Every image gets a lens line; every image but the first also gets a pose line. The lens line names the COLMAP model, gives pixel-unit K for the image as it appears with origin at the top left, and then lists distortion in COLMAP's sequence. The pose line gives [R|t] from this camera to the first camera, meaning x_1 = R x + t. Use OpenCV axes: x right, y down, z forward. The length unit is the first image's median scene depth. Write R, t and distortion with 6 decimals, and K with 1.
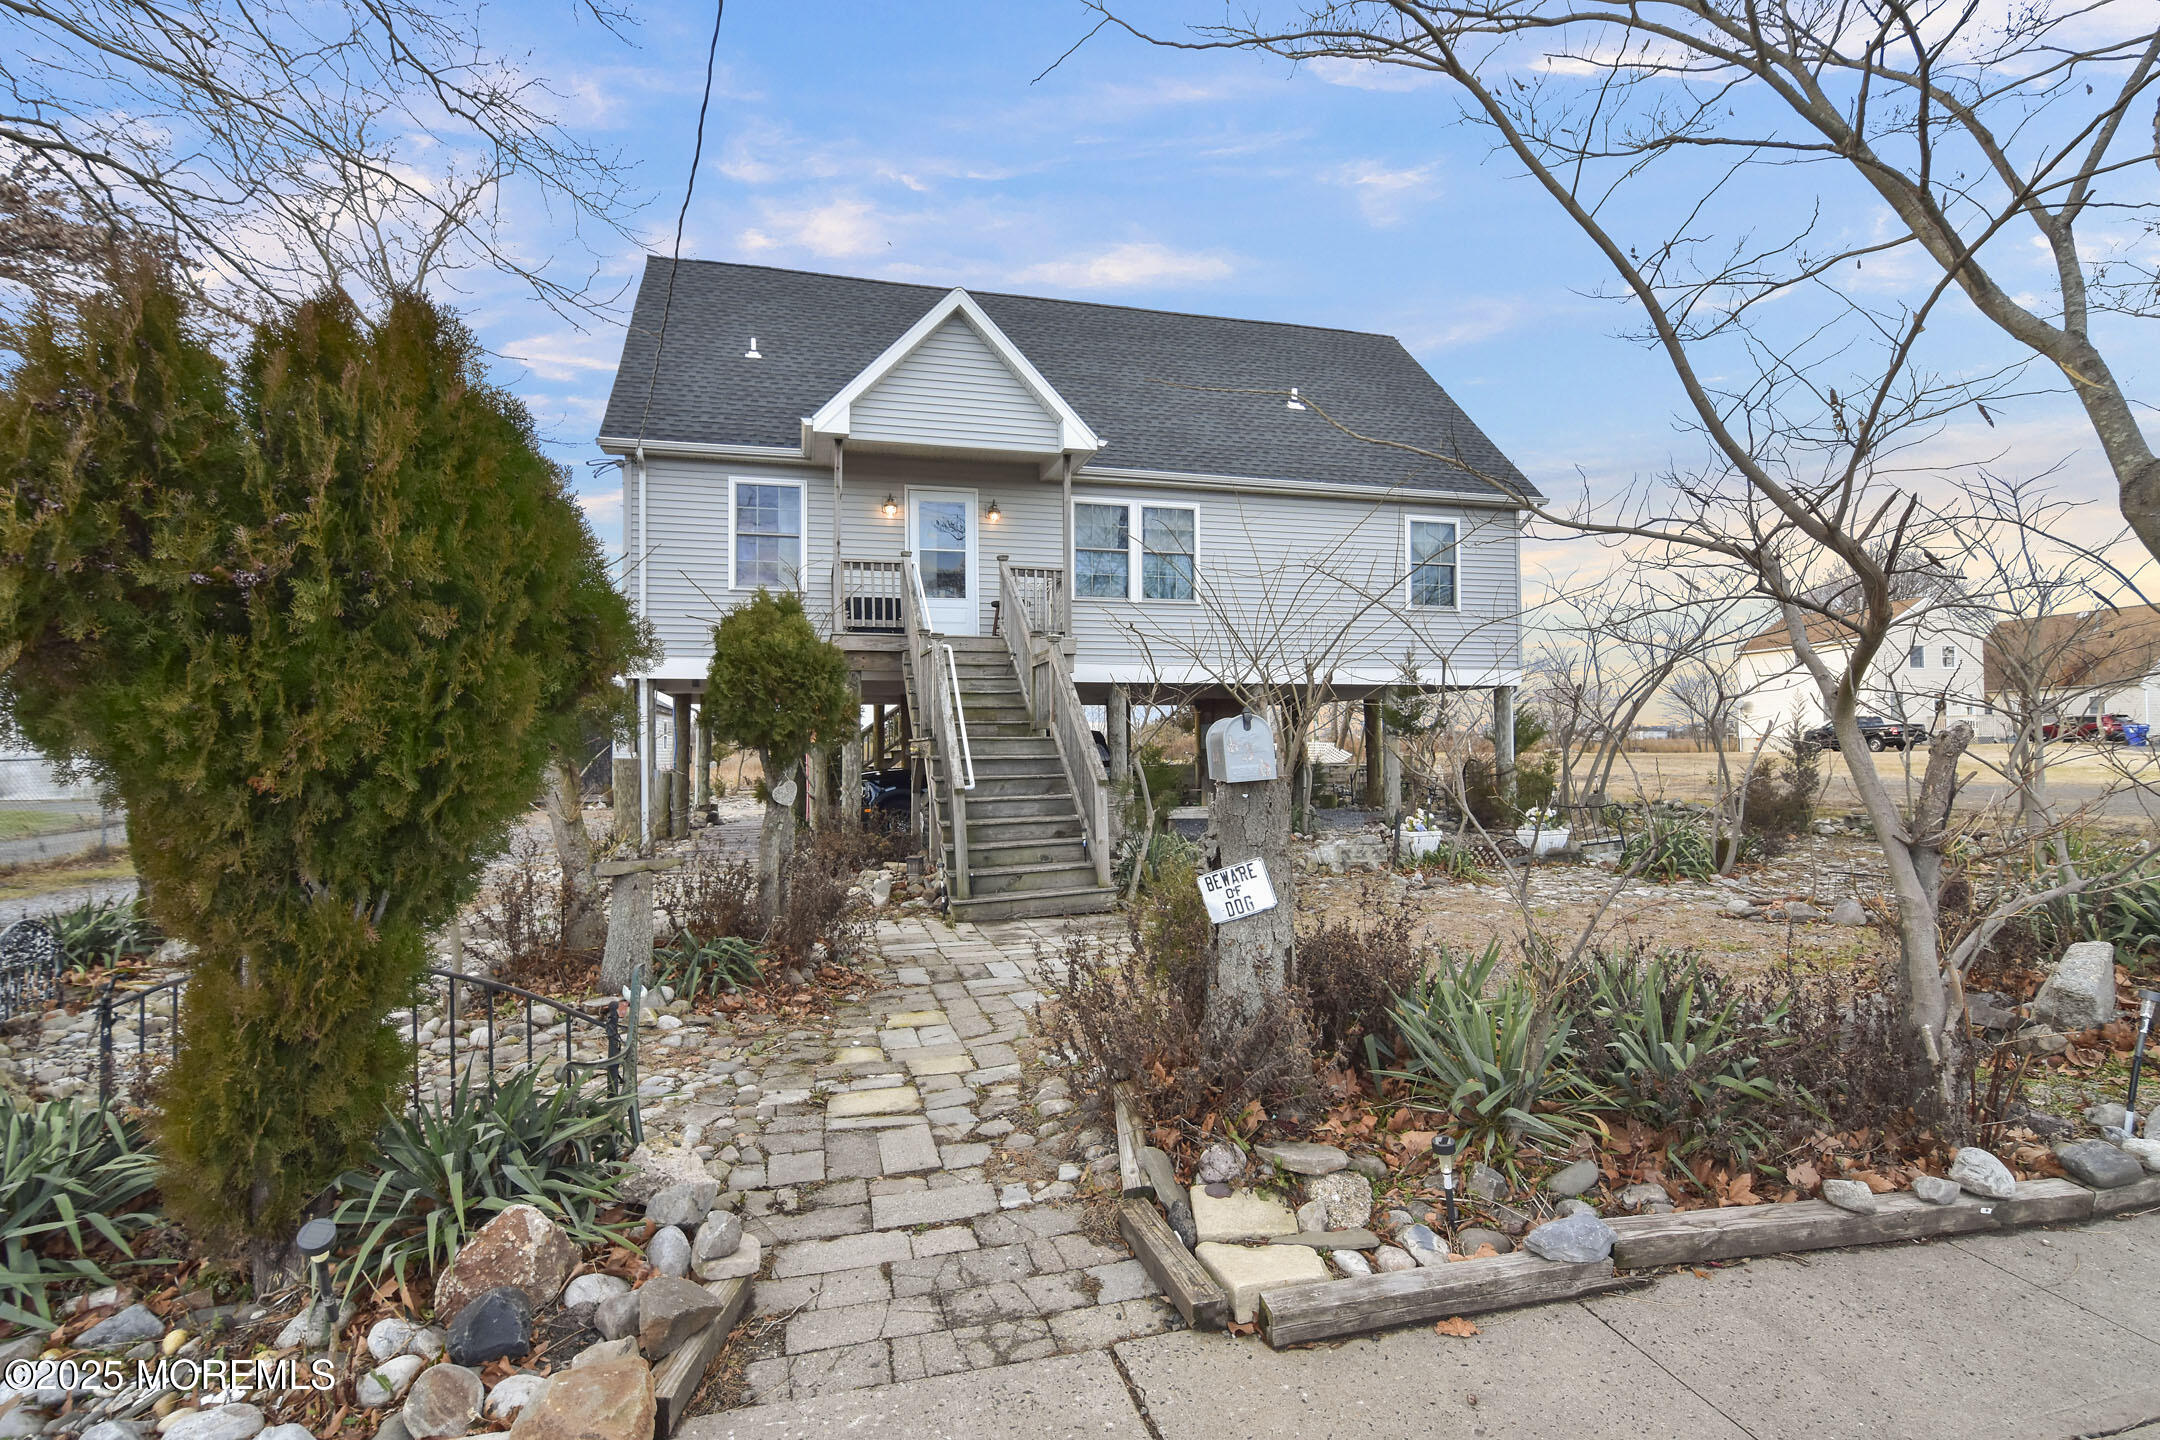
lens RADIAL K [[1066.5, 0, 1080.0], [0, 1066.5, 720.0], [0, 0, 1]] dist [0.001052, -0.000056]
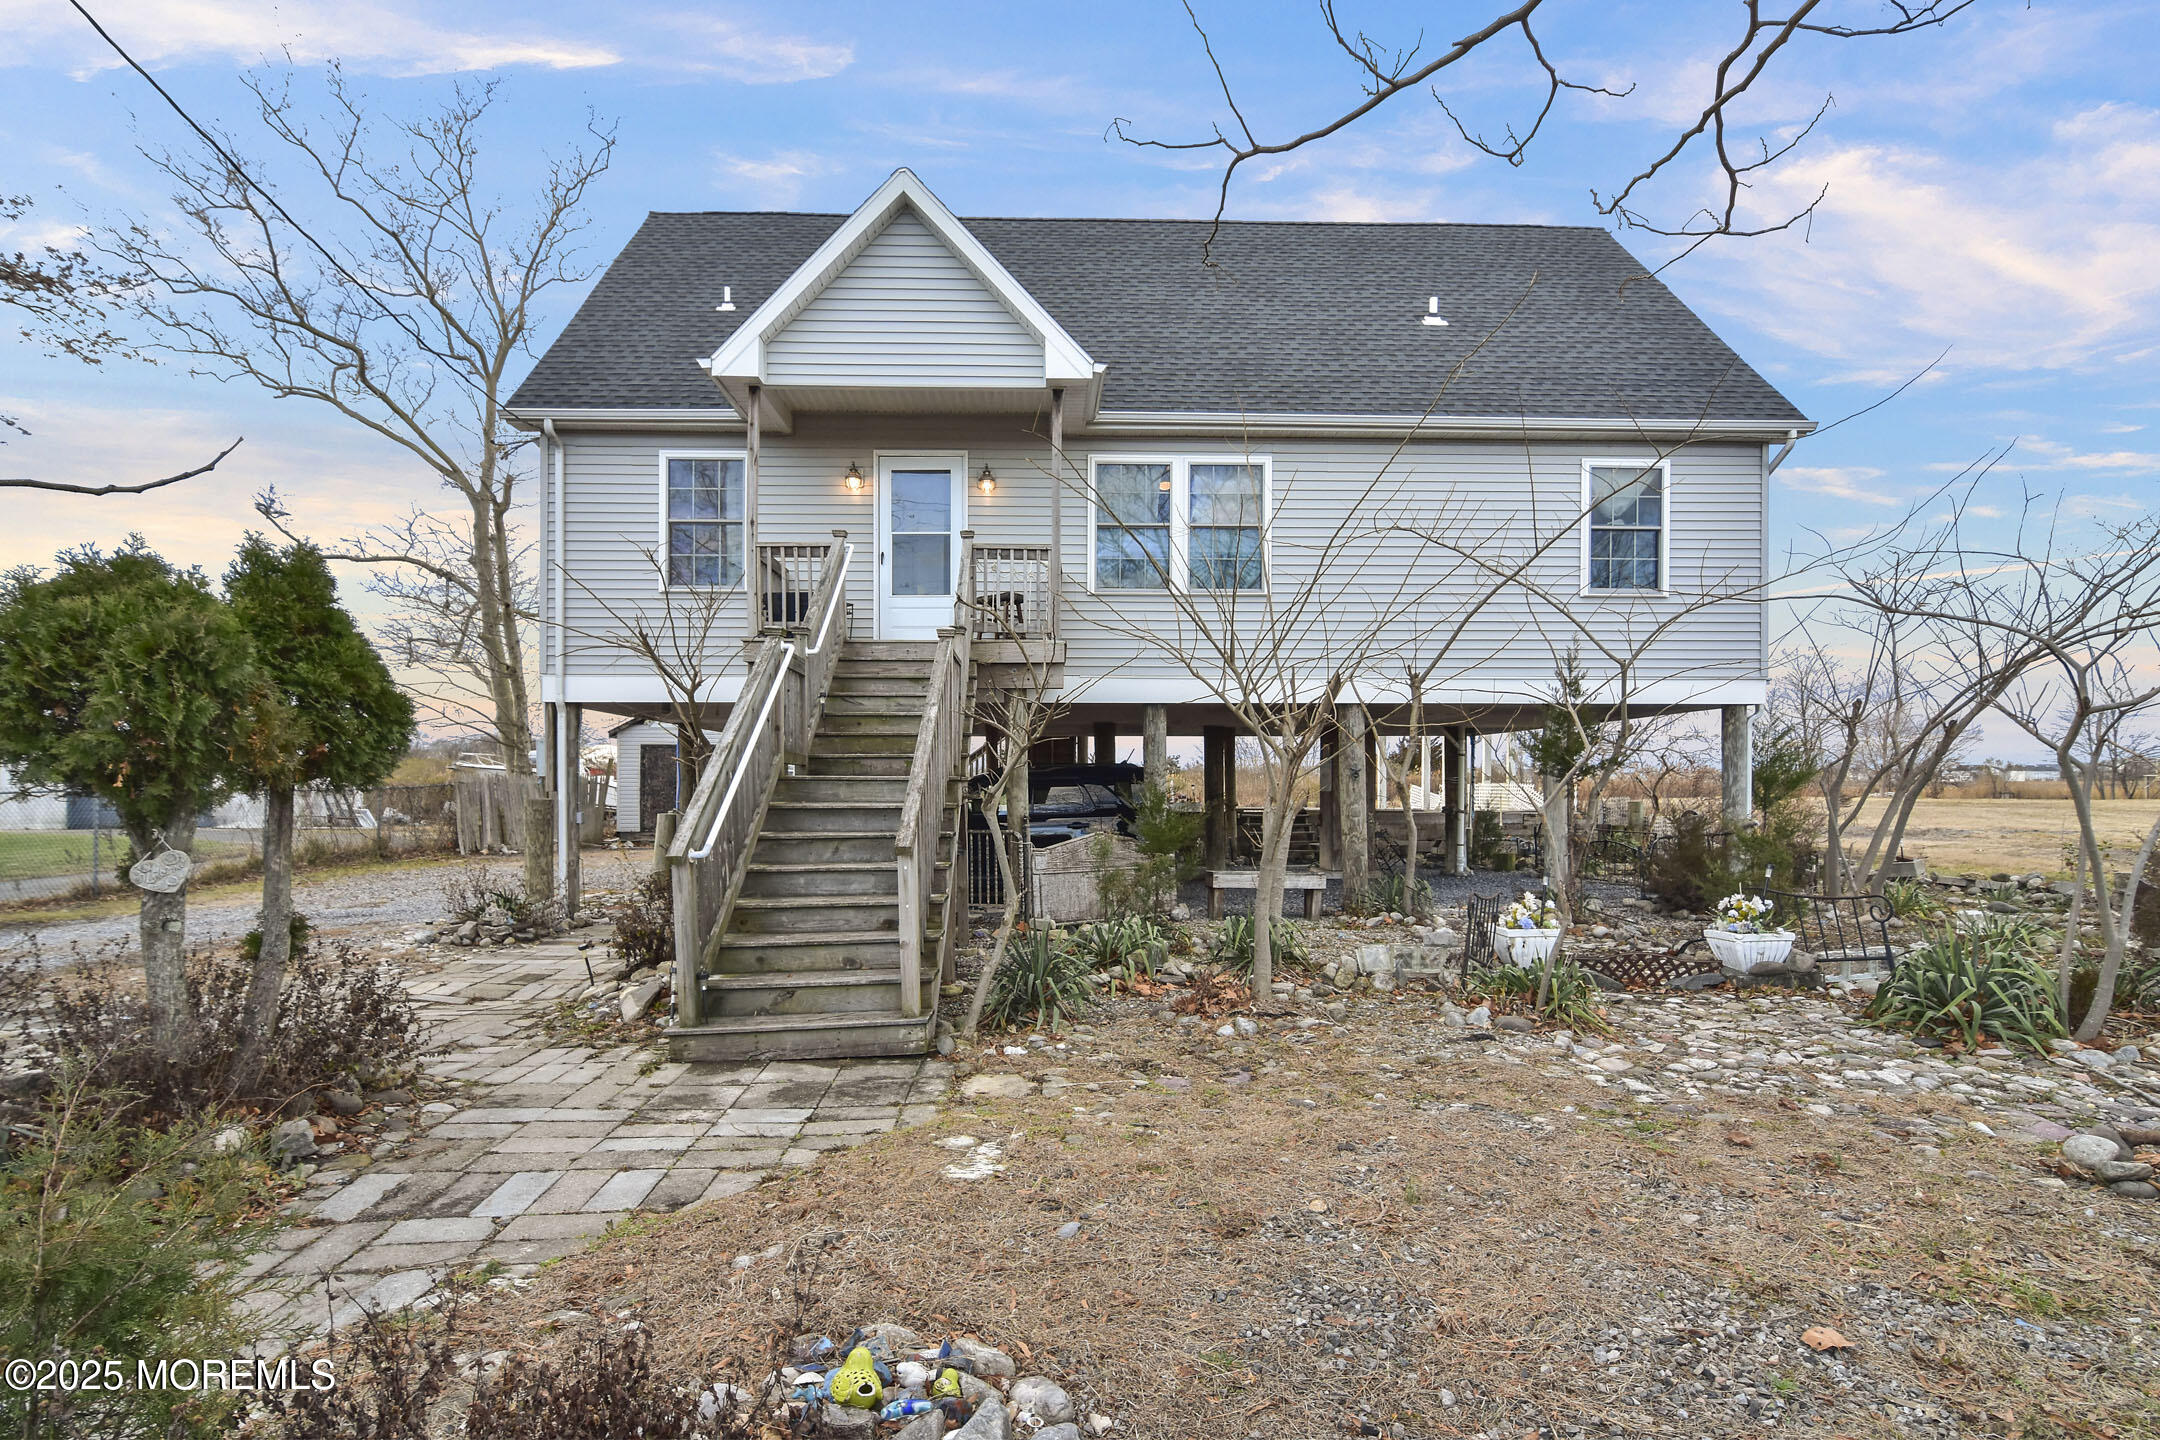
lens RADIAL K [[1108.0, 0, 1075.2], [0, 1108.0, 788.5], [0, 0, 1]] dist [0.000472, 0.001030]
pose [[0.974542, 0.007889, -0.224067, 0.160935], [-0.001372, 0.999572, 0.029227, 0.002029], [0.224202, -0.028176, 0.974135, 0.238775]]
